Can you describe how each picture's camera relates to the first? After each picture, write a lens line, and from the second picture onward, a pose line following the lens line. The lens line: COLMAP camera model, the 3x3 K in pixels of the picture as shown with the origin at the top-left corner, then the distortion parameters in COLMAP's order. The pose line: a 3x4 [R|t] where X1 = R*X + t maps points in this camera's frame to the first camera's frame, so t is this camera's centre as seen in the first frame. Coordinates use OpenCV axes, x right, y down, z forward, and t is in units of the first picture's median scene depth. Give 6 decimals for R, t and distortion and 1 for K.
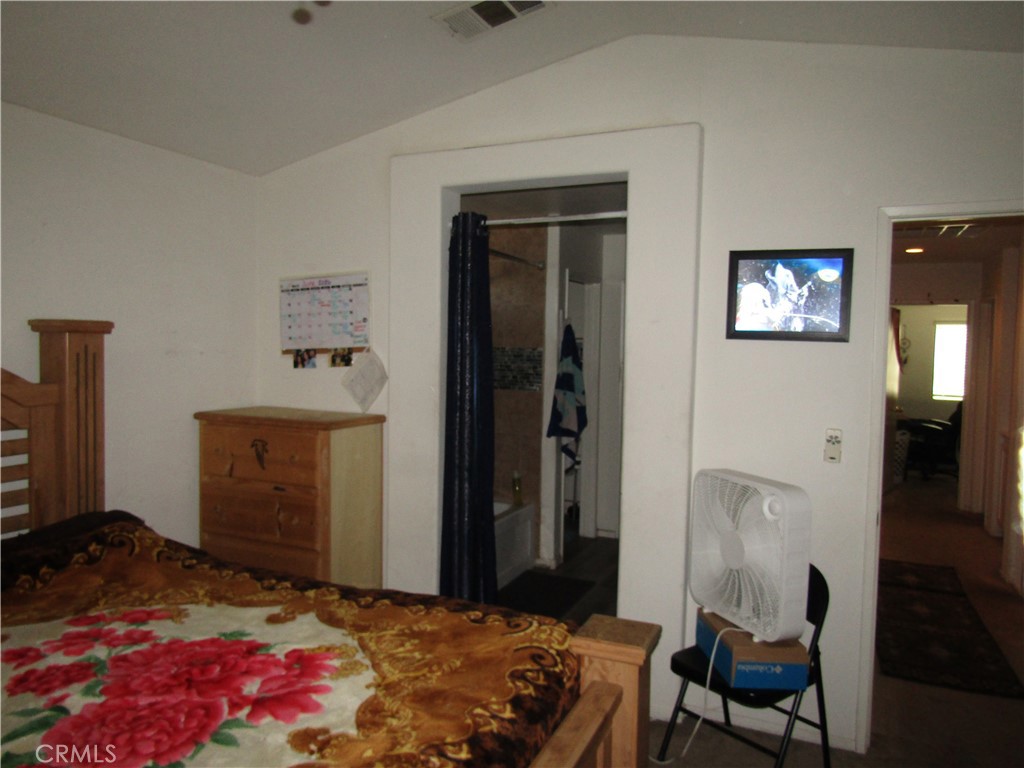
lens RADIAL K [[724.1, 0, 512.6], [0, 724.1, 382.4], [0, 0, 1]] dist [-0.006596, -0.002566]
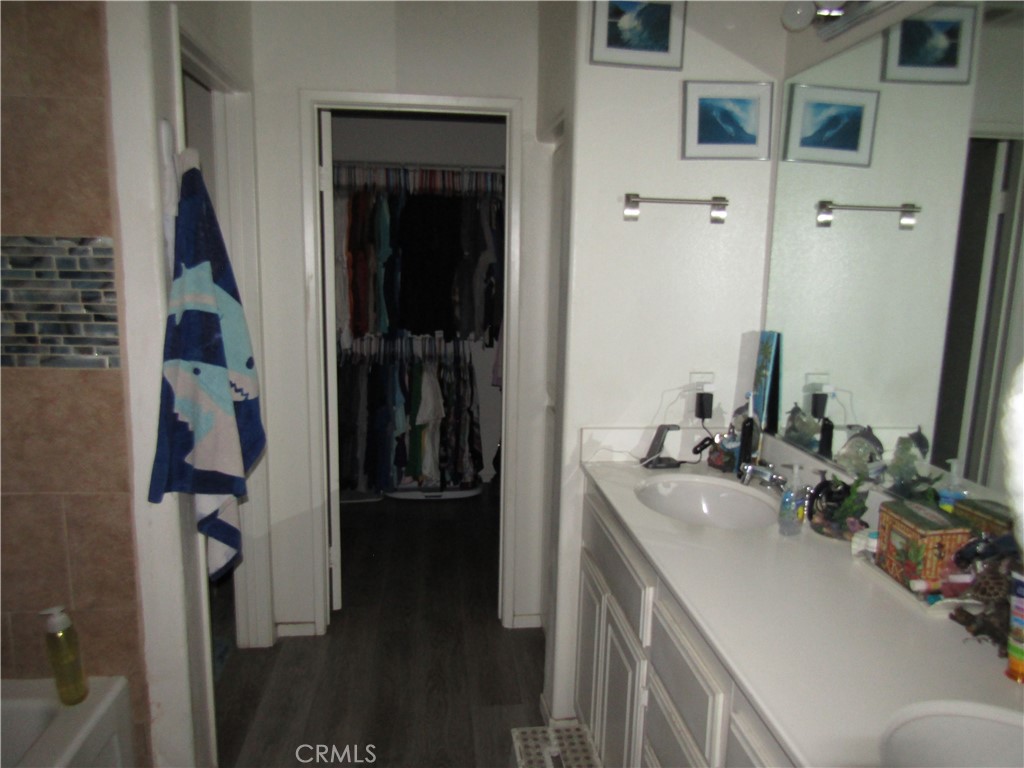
lens RADIAL K [[724.1, 0, 508.2], [0, 724.1, 377.0], [0, 0, 1]] dist [-0.006596, -0.002566]
pose [[0.863220, -0.081841, 0.498149, 0.028298], [0.020525, 0.991646, 0.127349, -0.022503], [-0.504410, -0.099706, 0.857689, 0.620744]]
